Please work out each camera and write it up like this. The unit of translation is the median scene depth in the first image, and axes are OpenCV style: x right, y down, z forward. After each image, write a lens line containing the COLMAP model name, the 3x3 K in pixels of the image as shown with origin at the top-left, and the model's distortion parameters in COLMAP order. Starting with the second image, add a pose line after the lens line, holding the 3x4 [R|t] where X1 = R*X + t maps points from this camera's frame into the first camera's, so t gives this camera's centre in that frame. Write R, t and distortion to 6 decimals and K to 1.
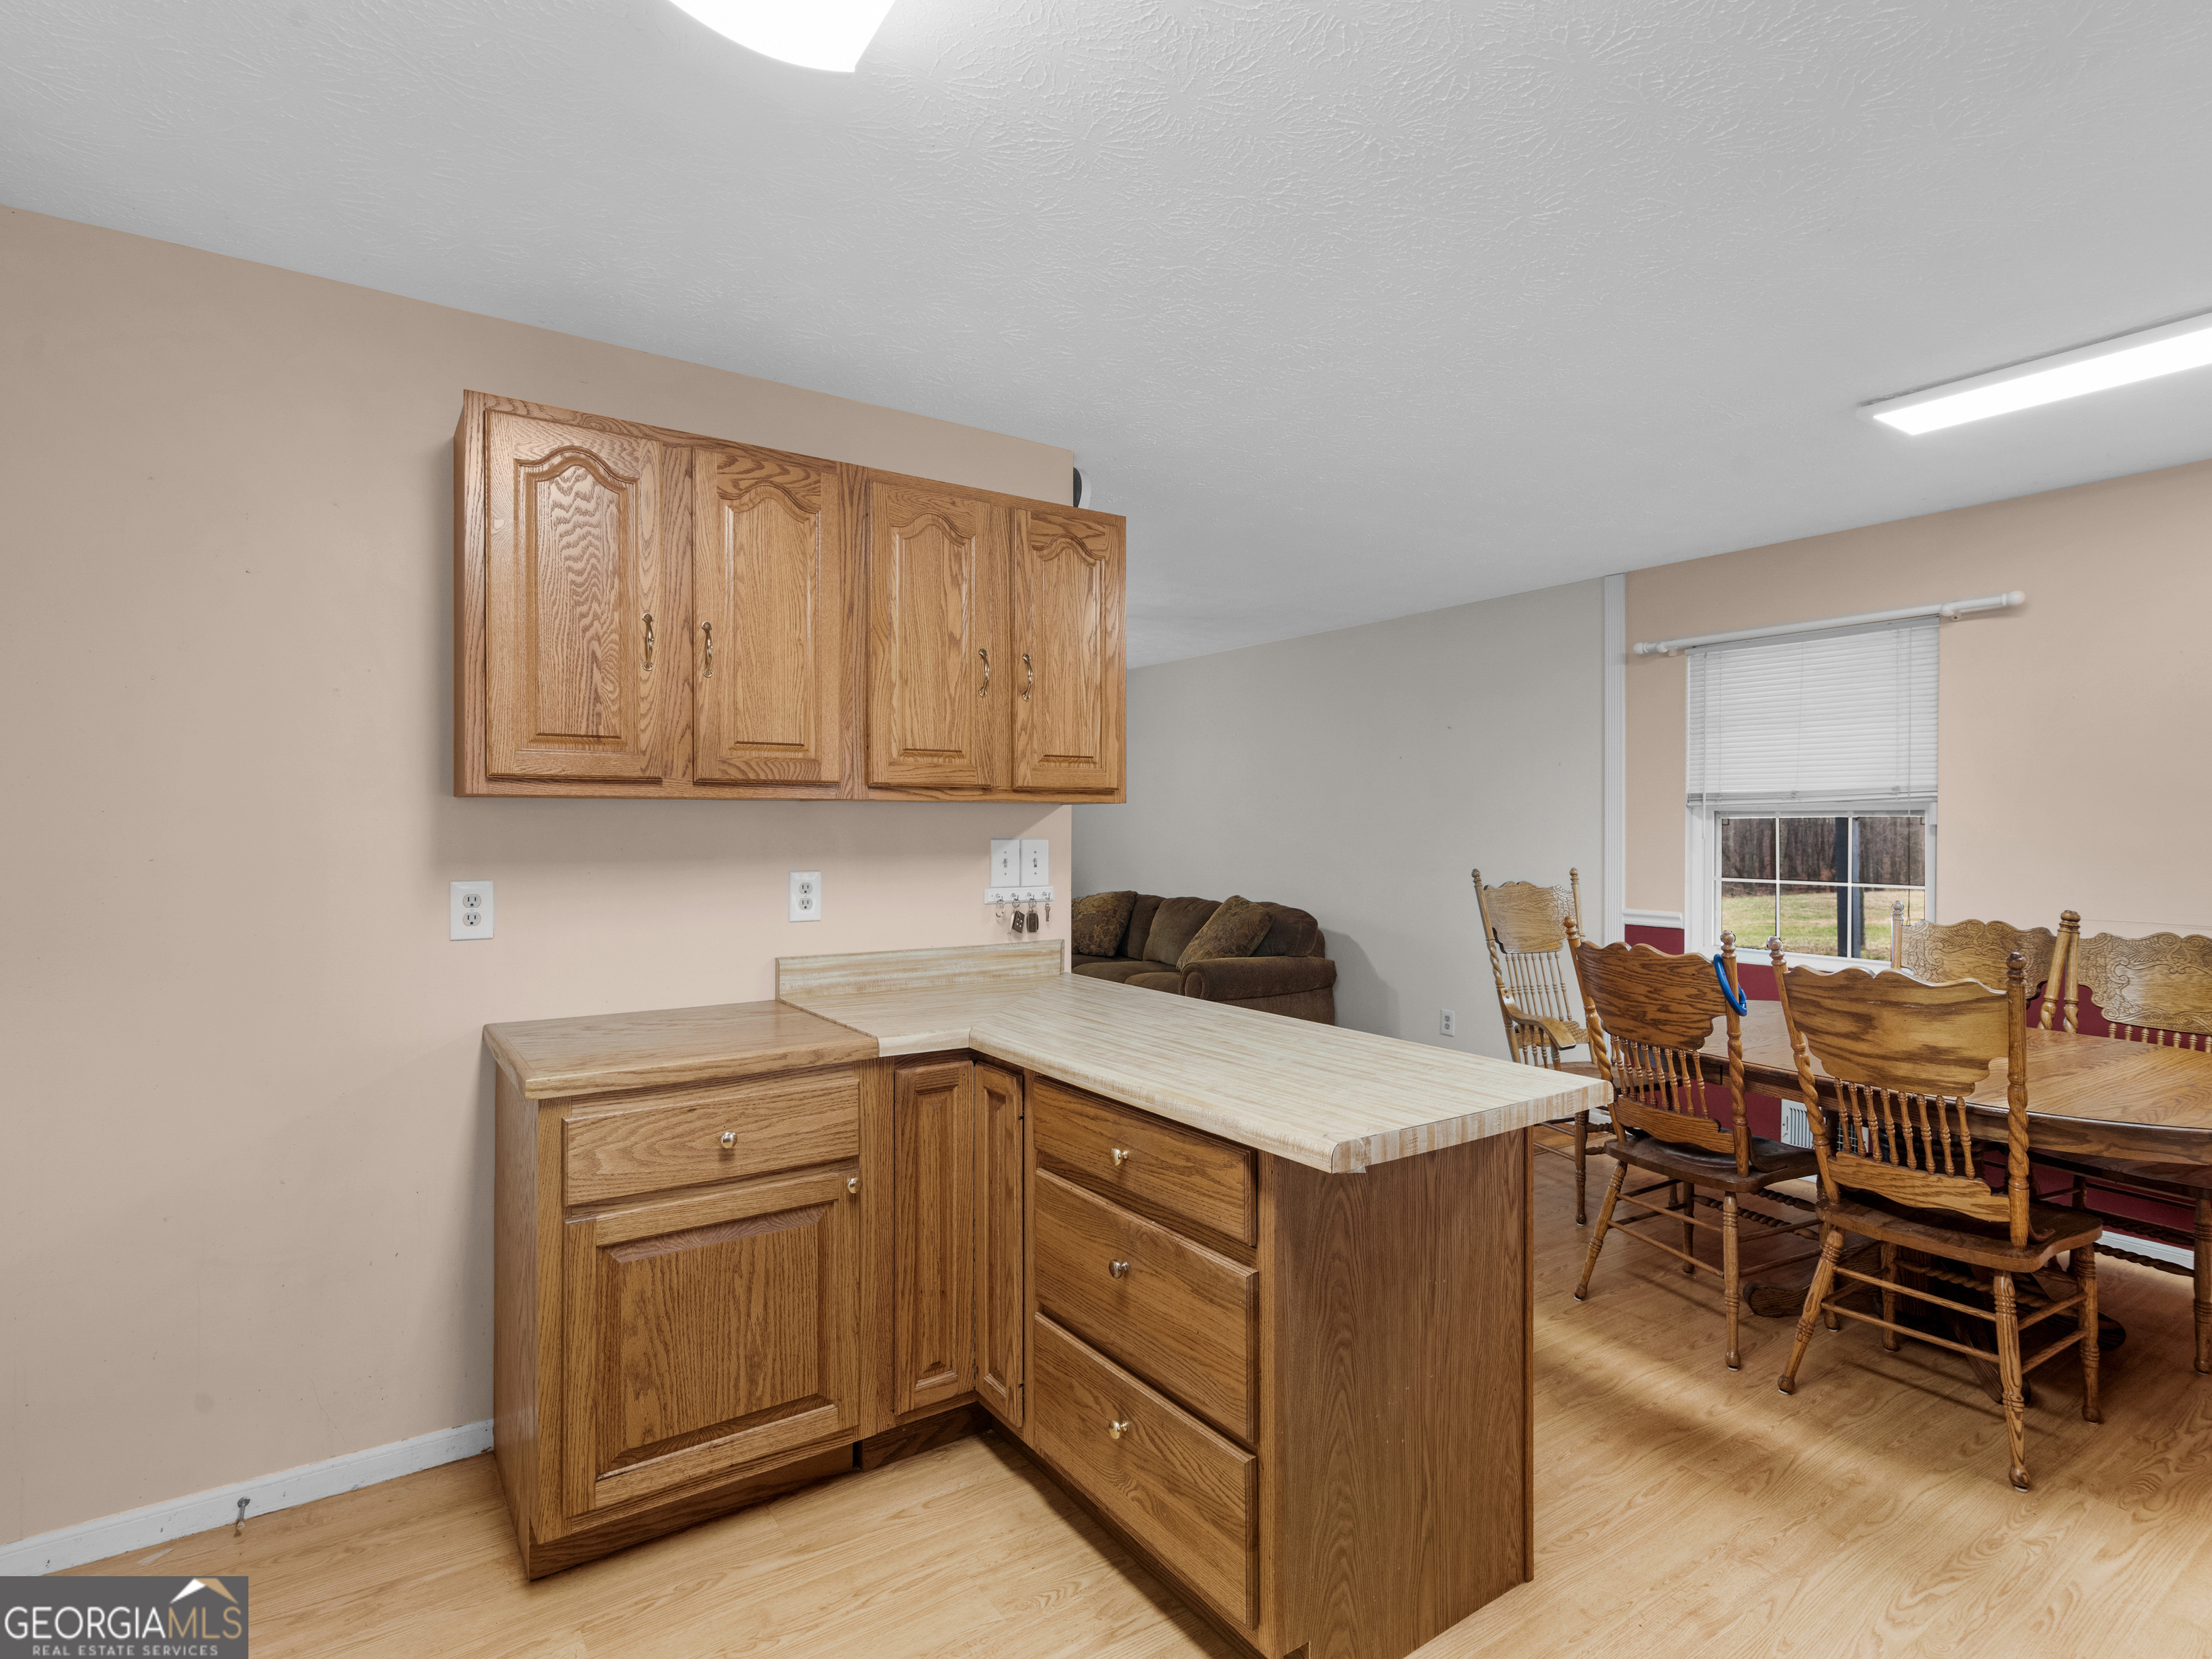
lens RADIAL K [[1120.4, 0, 1087.4], [0, 1120.4, 829.9], [0, 0, 1]] dist [0.002679, 0.000768]
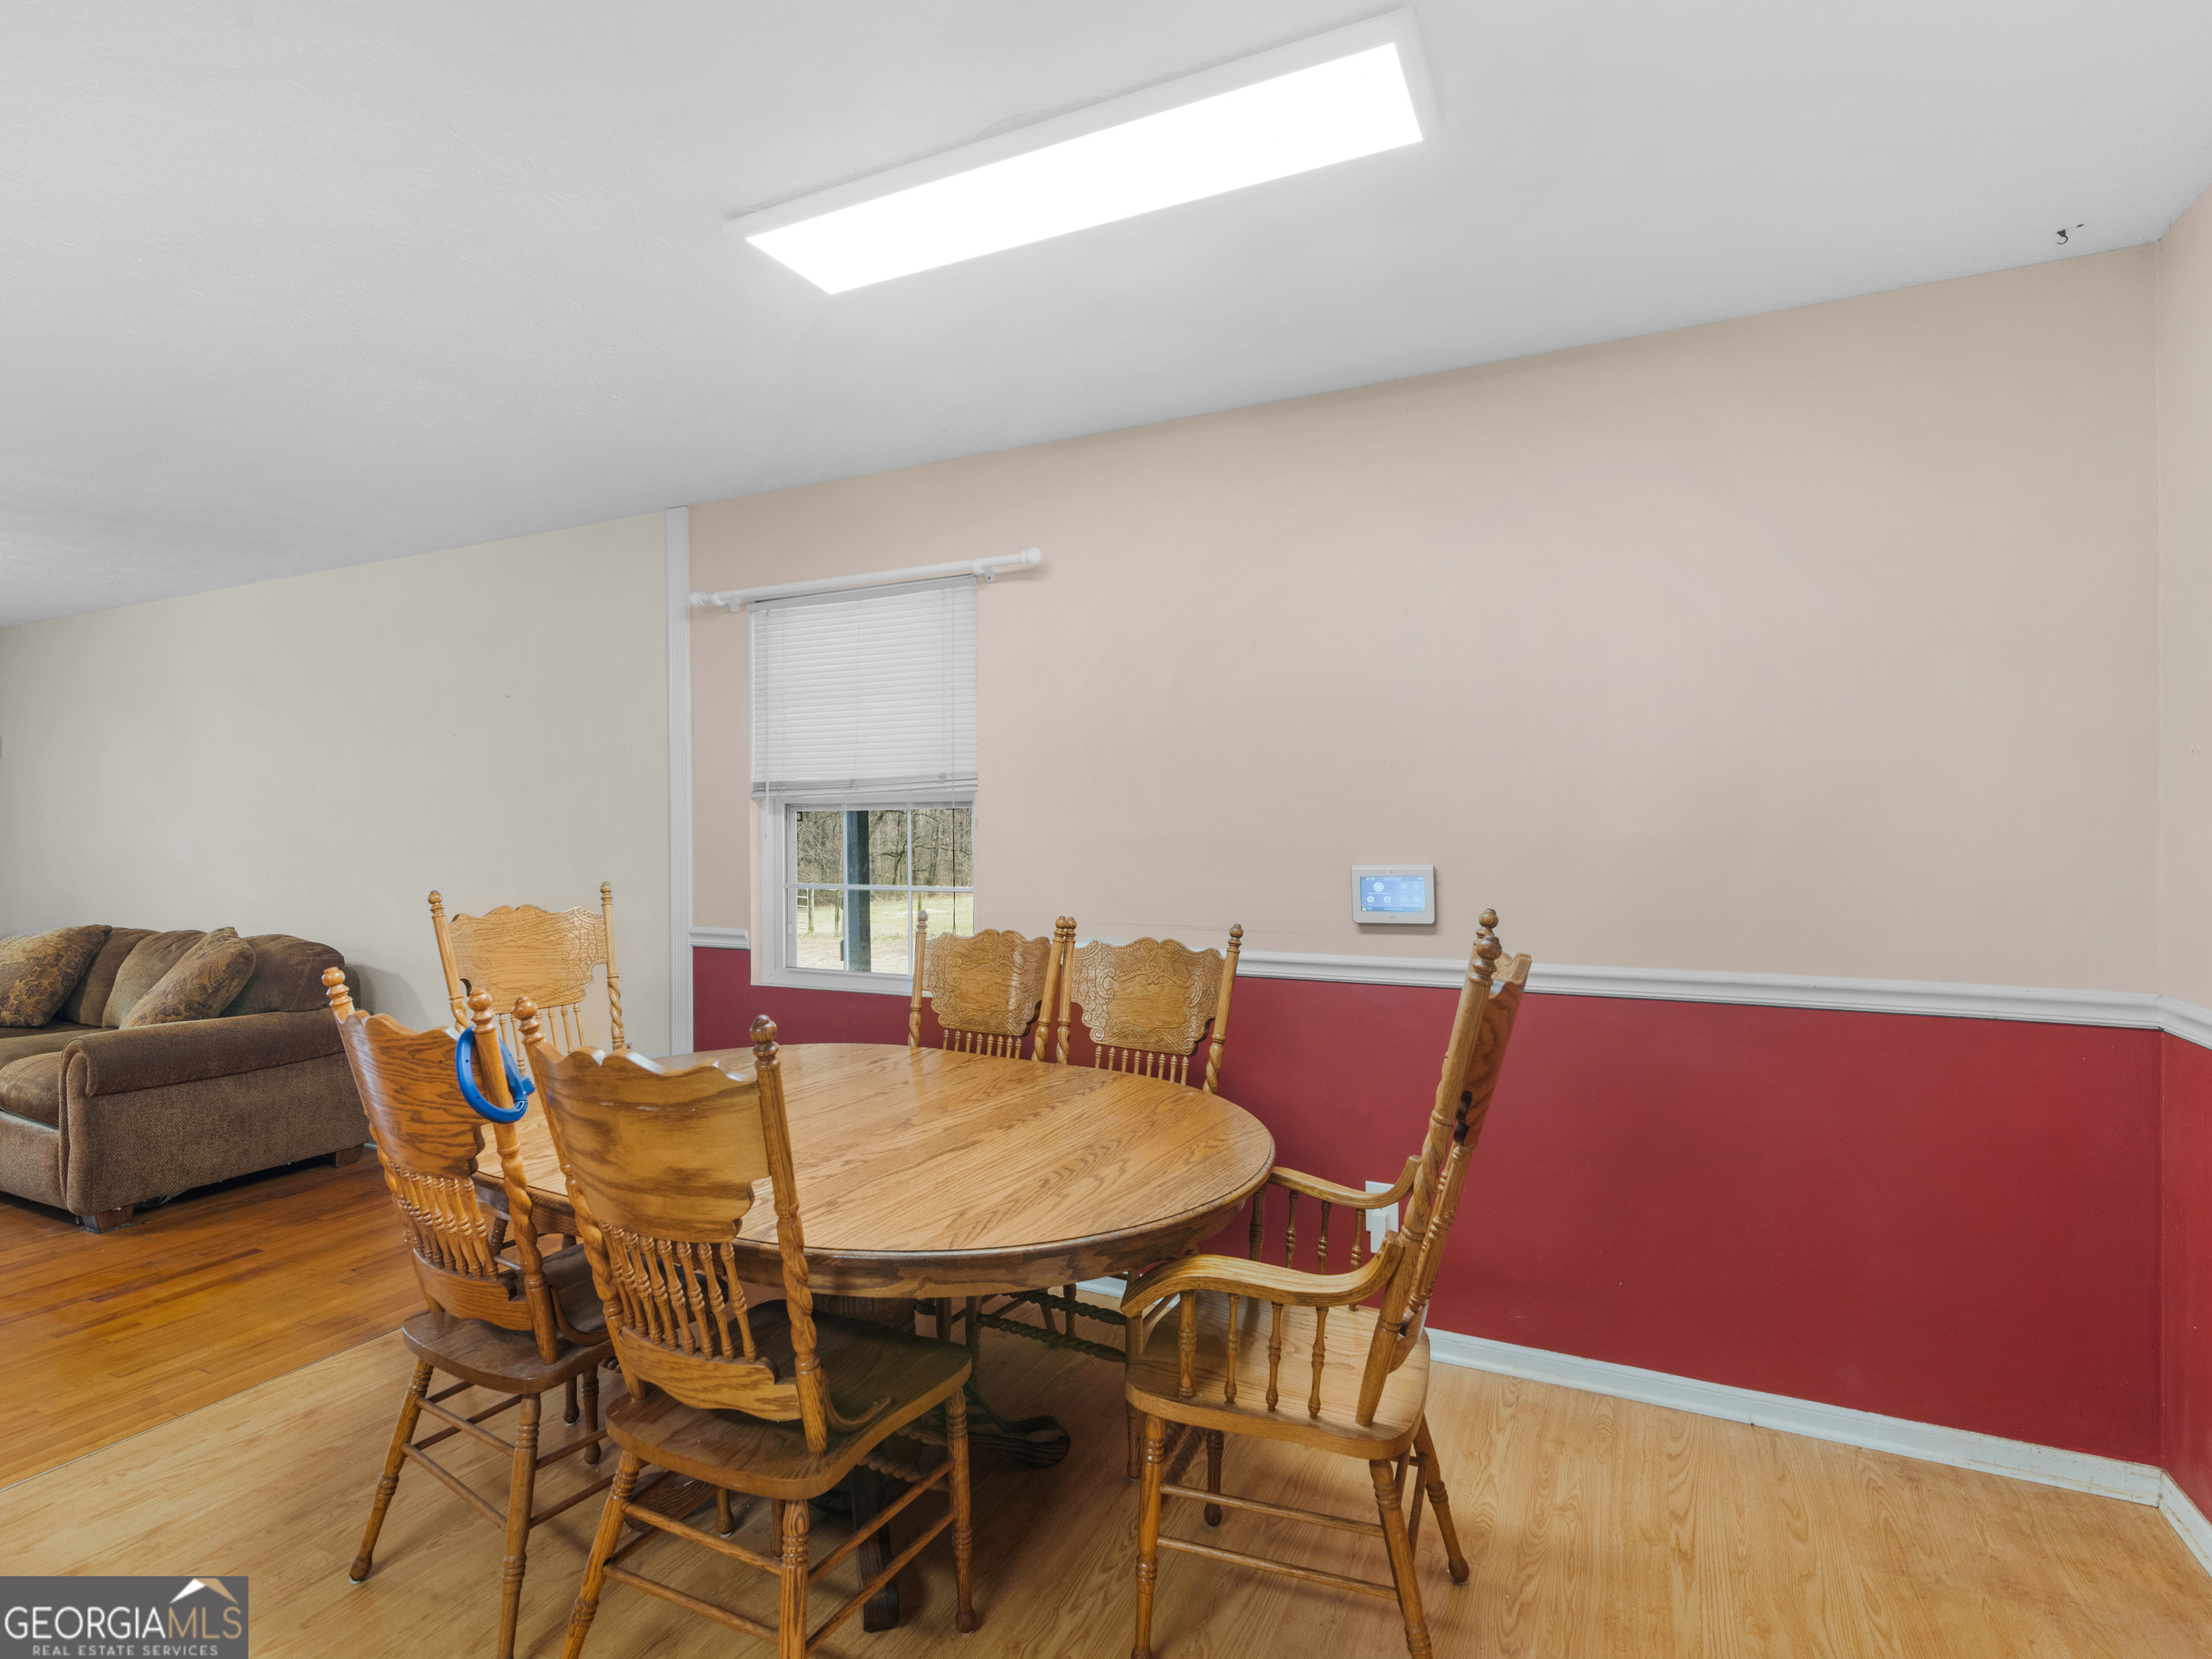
lens RADIAL K [[1142.5, 0, 1026.3], [0, 1142.5, 828.8], [0, 0, 1]] dist [0.005315, 0.001399]
pose [[0.882692, -0.010788, 0.469829, 0.624305], [0.011485, 0.999933, 0.001382, 0.004522], [-0.469812, 0.004176, 0.882757, 0.344349]]
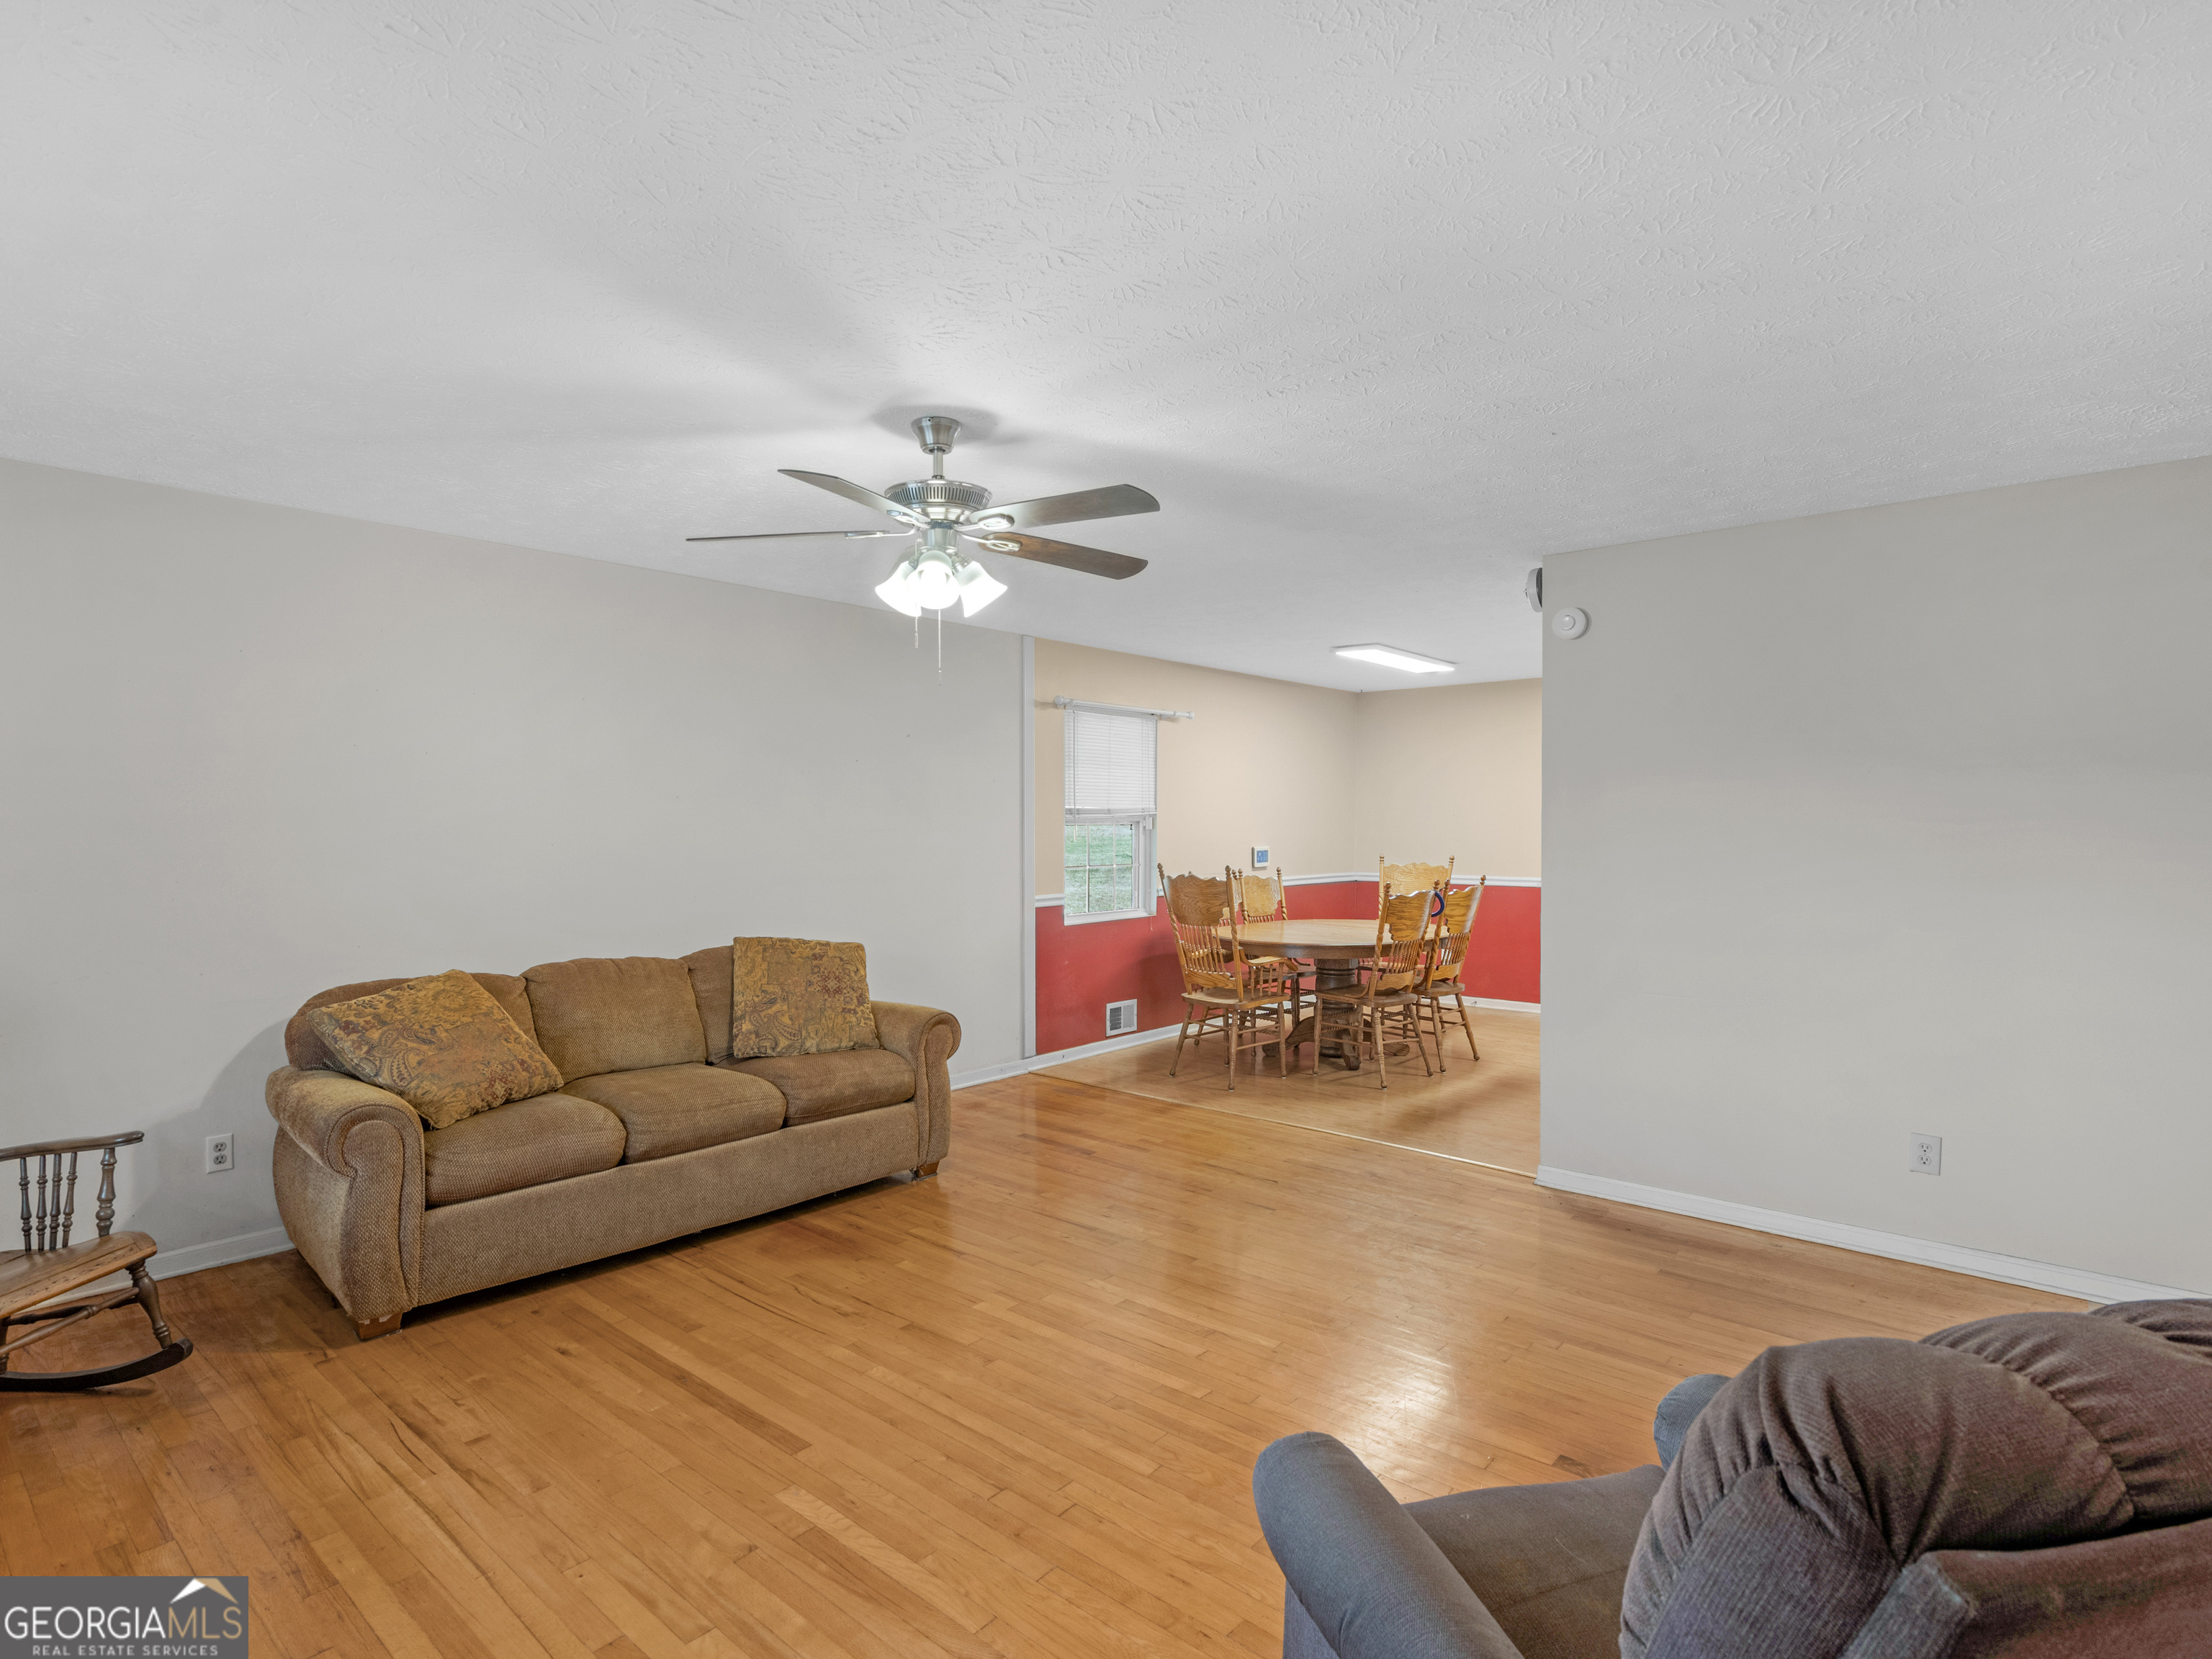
lens RADIAL K [[1120.4, 0, 1087.4], [0, 1120.4, 829.9], [0, 0, 1]] dist [0.002679, 0.000768]
pose [[-0.237913, -0.009937, 0.971236, -1.639374], [0.003846, 0.999930, 0.011172, -0.041303], [-0.971279, 0.006394, -0.237858, 2.554564]]
